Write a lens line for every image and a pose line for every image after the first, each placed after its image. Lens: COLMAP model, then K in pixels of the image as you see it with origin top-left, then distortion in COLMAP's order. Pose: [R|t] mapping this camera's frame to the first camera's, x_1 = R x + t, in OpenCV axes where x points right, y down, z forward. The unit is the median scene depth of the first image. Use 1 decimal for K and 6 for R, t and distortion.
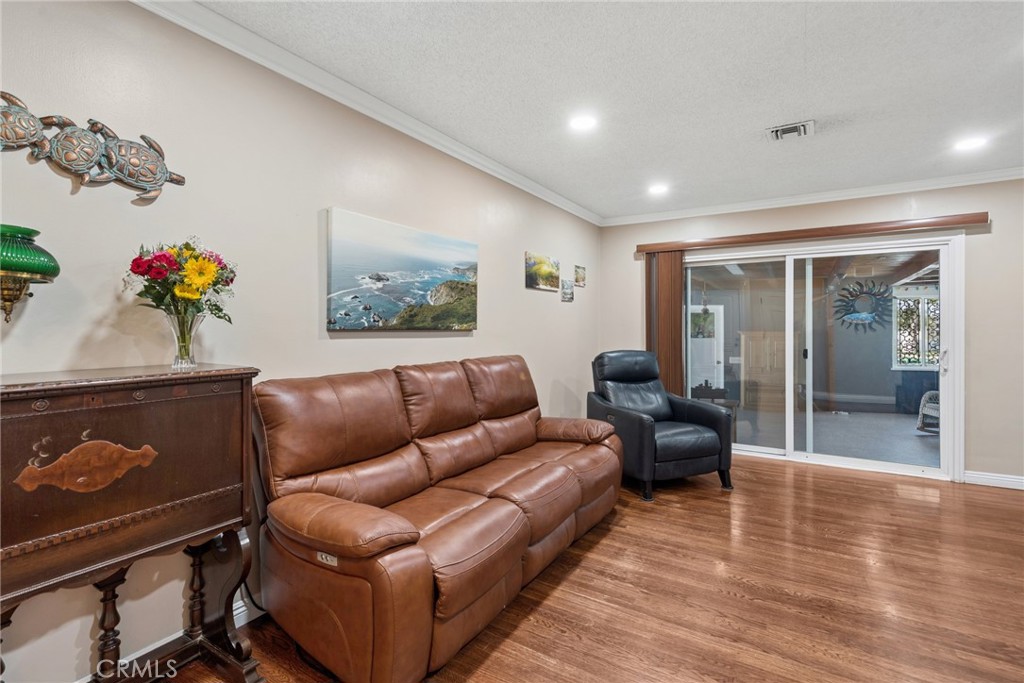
lens RADIAL K [[473.7, 0, 511.9], [0, 473.7, 338.7], [0, 0, 1]] dist [-0.002487, 0.003243]
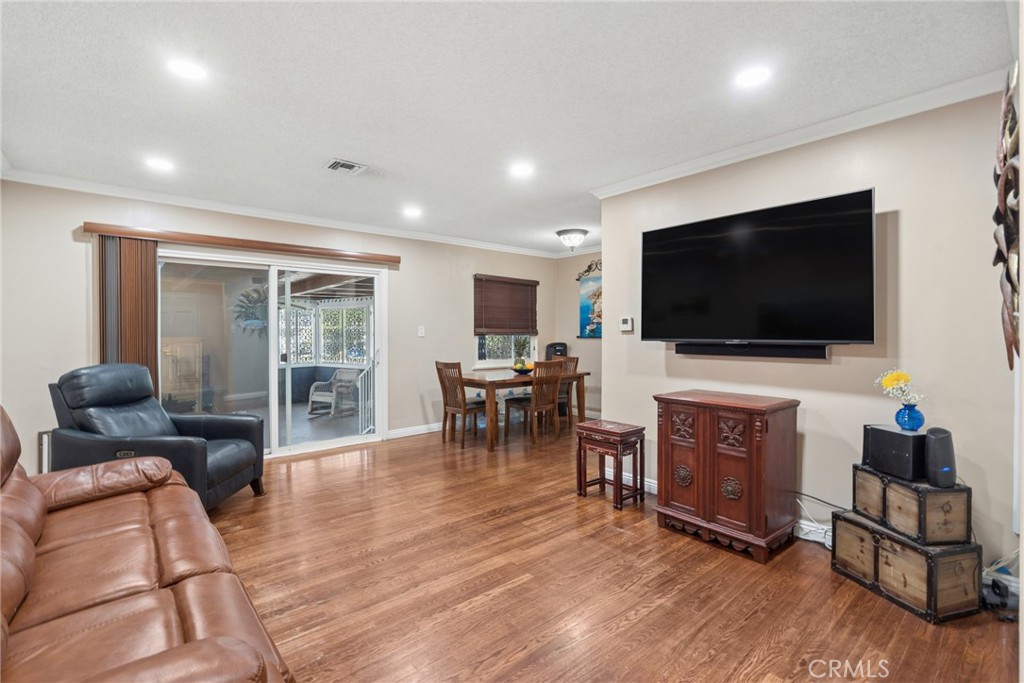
lens RADIAL K [[473.7, 0, 512.7], [0, 473.7, 341.8], [0, 0, 1]] dist [-0.002487, 0.003243]
pose [[0.307862, -0.019966, 0.951221, -0.311030], [0.023729, 0.999630, 0.013302, -0.006058], [-0.951135, 0.018477, 0.308222, 0.184620]]
